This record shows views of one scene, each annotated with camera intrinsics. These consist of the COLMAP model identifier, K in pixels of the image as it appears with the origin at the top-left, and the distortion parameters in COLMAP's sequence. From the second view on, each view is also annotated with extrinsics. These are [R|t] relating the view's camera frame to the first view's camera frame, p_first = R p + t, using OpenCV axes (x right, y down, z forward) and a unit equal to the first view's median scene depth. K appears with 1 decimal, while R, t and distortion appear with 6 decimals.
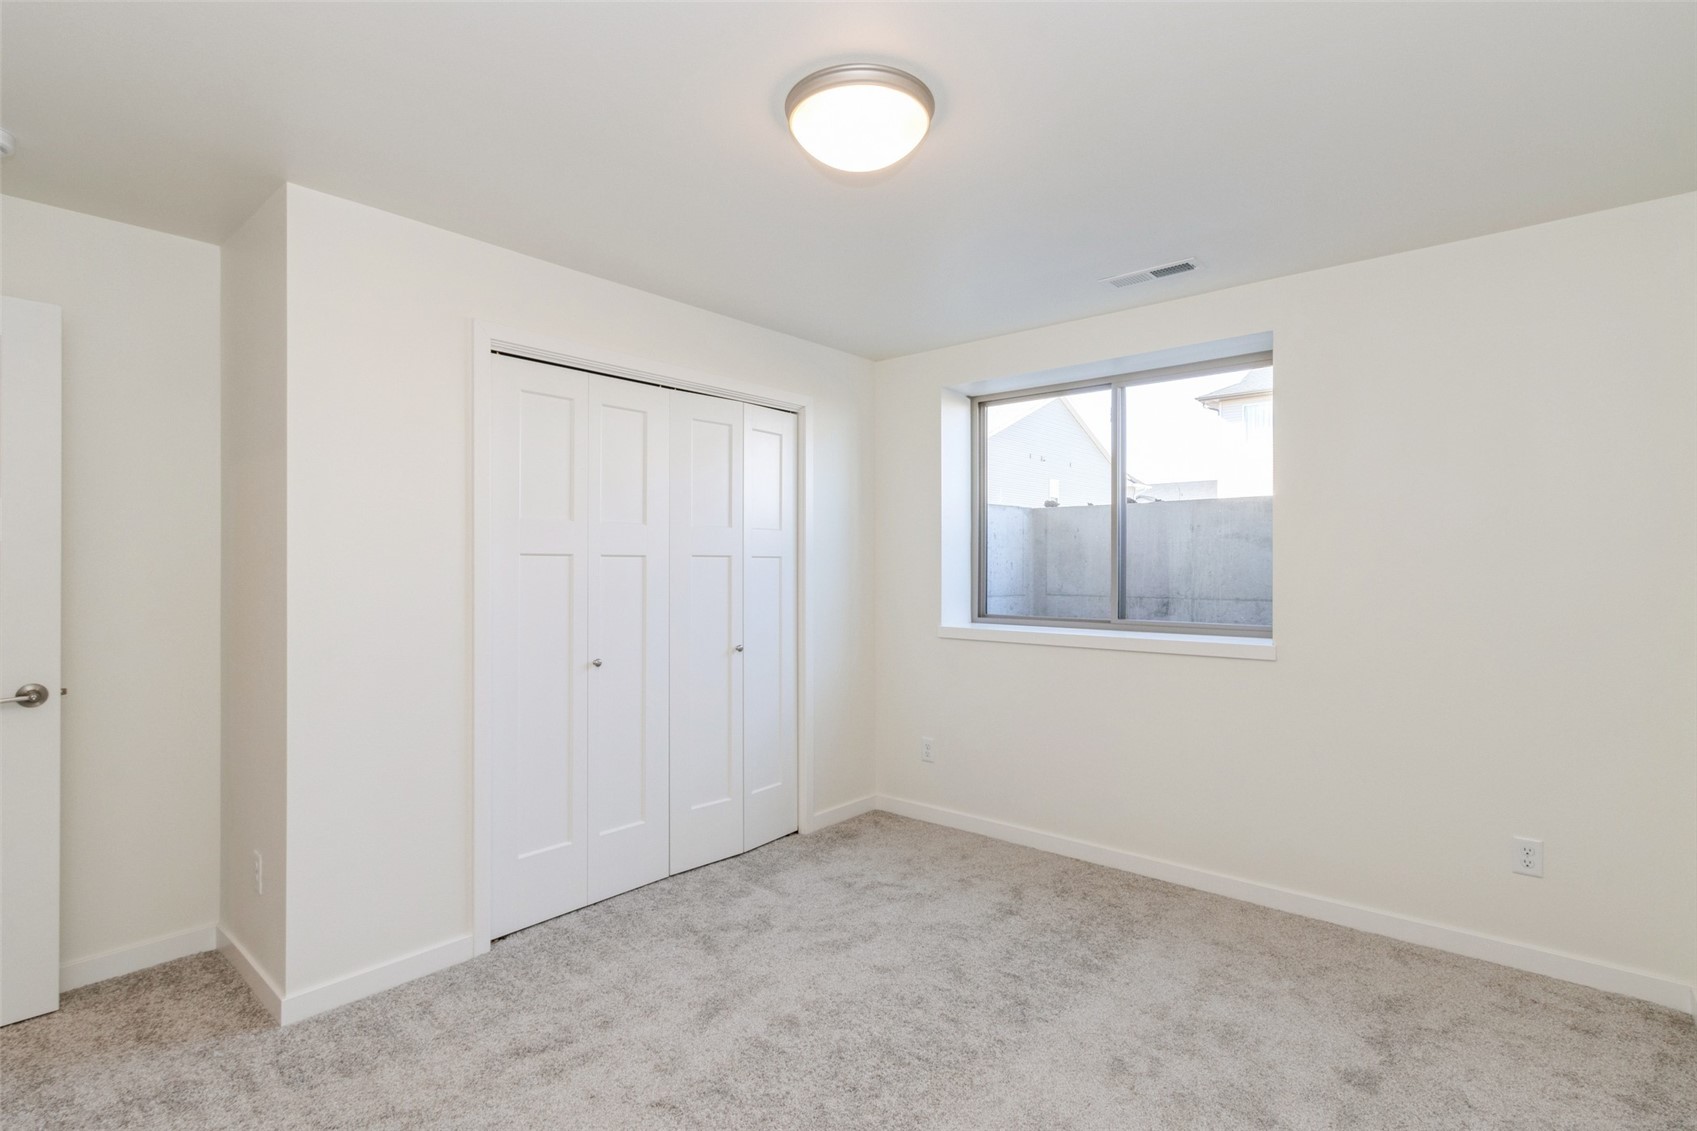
lens RADIAL K [[782.4, 0, 841.7], [0, 782.4, 565.9], [0, 0, 1]] dist [0.005824, -0.000602]
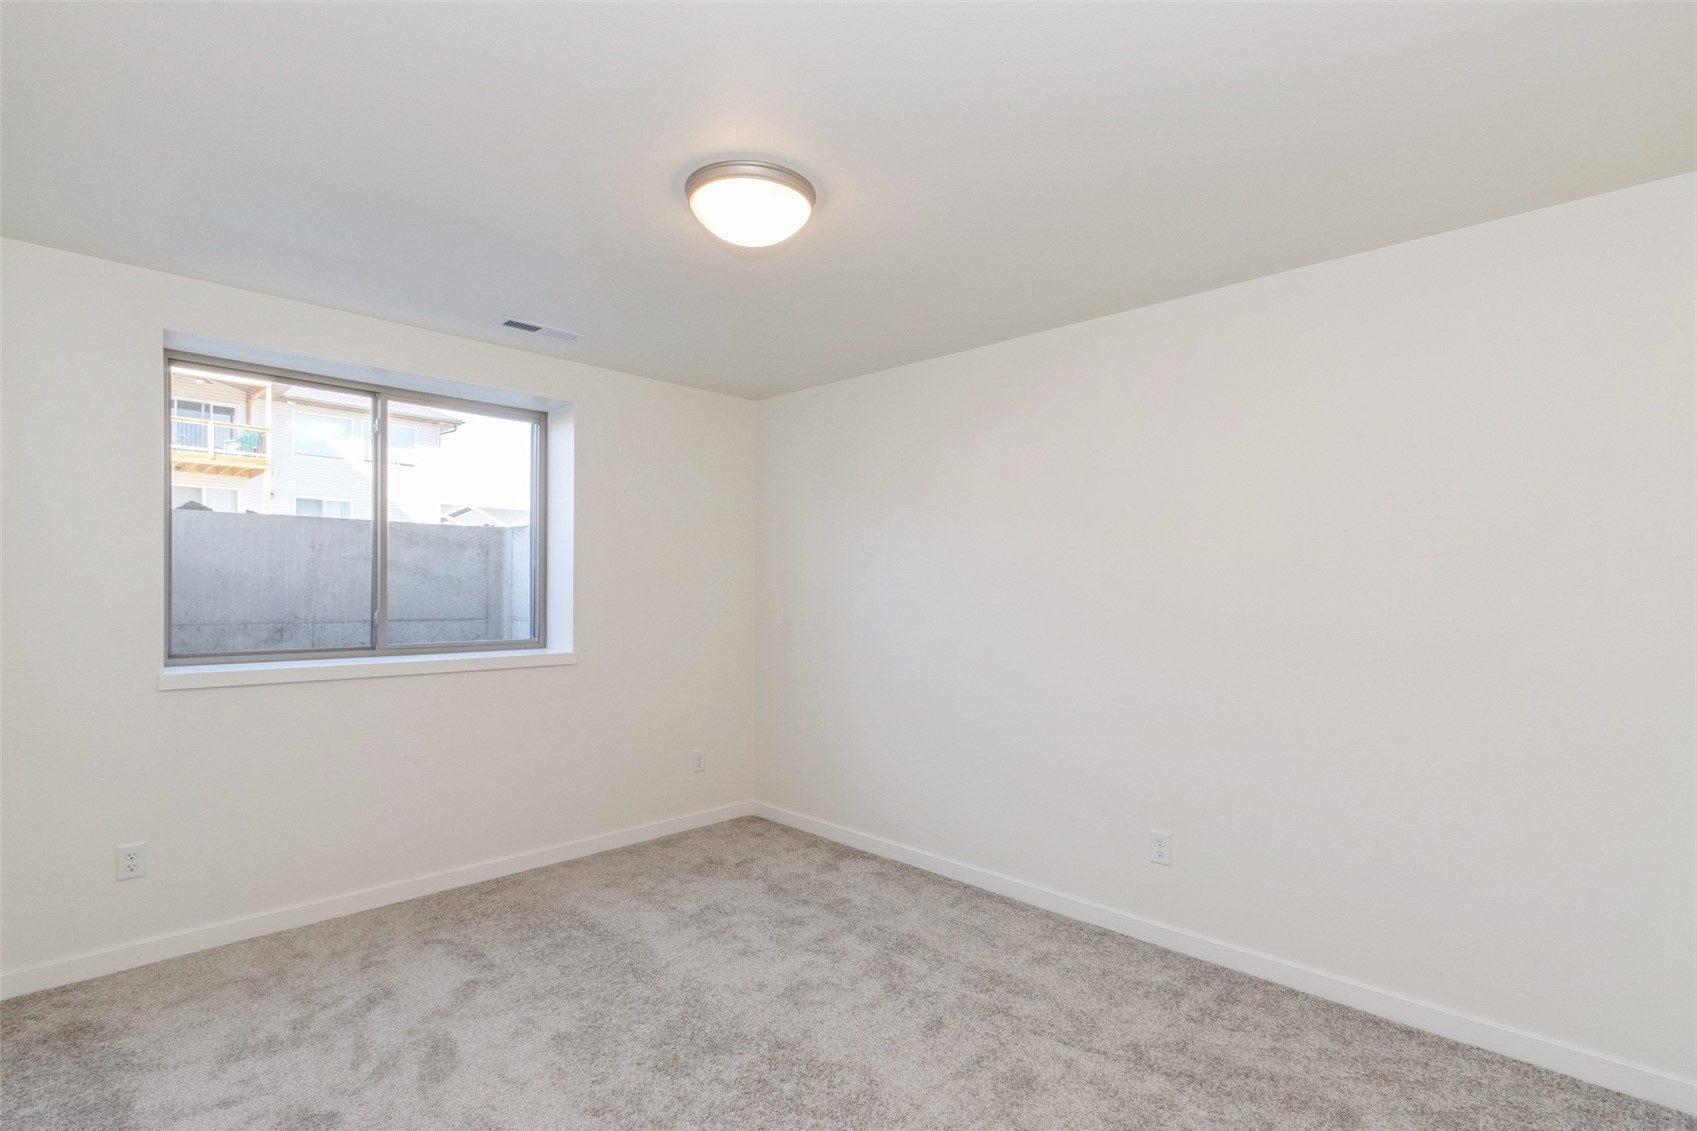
lens RADIAL K [[782.4, 0, 841.7], [0, 782.4, 565.9], [0, 0, 1]] dist [0.005824, -0.000602]
pose [[0.112435, 0.031874, 0.993148, -0.544710], [-0.002324, 0.999491, -0.031814, 0.003654], [-0.993656, 0.001269, 0.112452, 0.351381]]
